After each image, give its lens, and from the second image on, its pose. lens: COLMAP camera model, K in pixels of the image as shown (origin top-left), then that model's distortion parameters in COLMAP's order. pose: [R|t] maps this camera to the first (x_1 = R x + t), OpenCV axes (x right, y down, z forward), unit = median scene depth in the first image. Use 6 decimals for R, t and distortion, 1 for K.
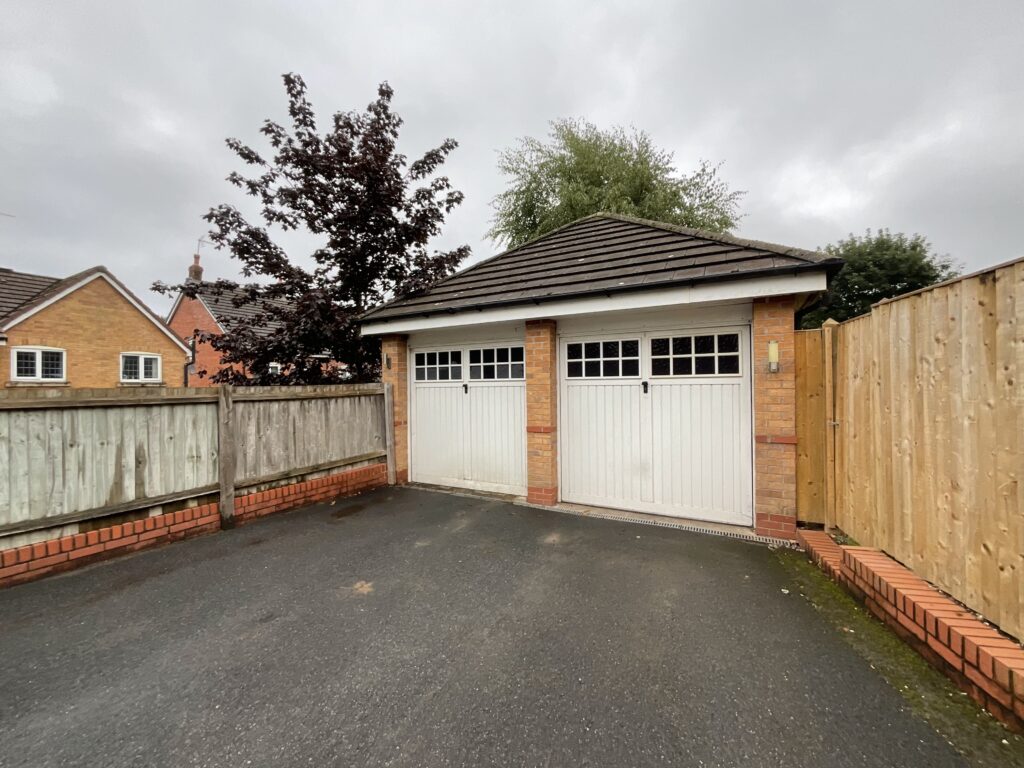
lens RADIAL K [[419.1, 0, 510.9], [0, 419.1, 384.0], [0, 0, 1]] dist [-0.001072, 0.000206]
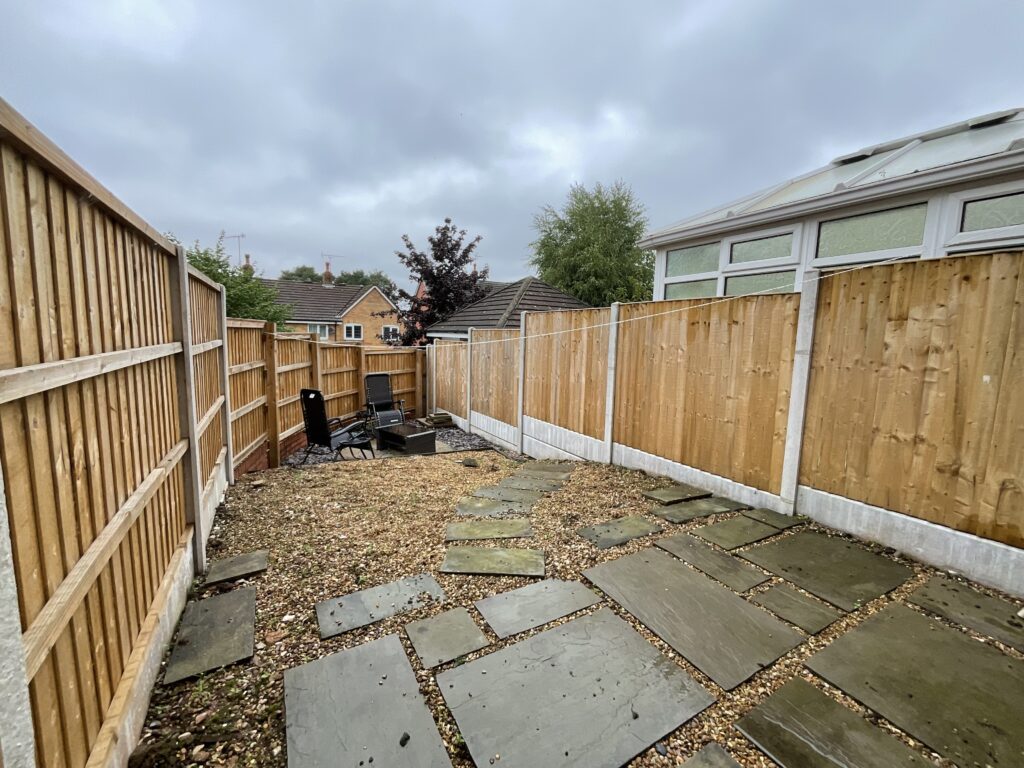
lens RADIAL K [[419.1, 0, 511.1], [0, 419.1, 383.0], [0, 0, 1]] dist [-0.001072, 0.000206]
pose [[0.854215, 0.103429, -0.509529, 0.684474], [-0.047055, 0.991371, 0.122352, -0.089533], [0.517787, -0.080539, 0.851710, -0.429106]]
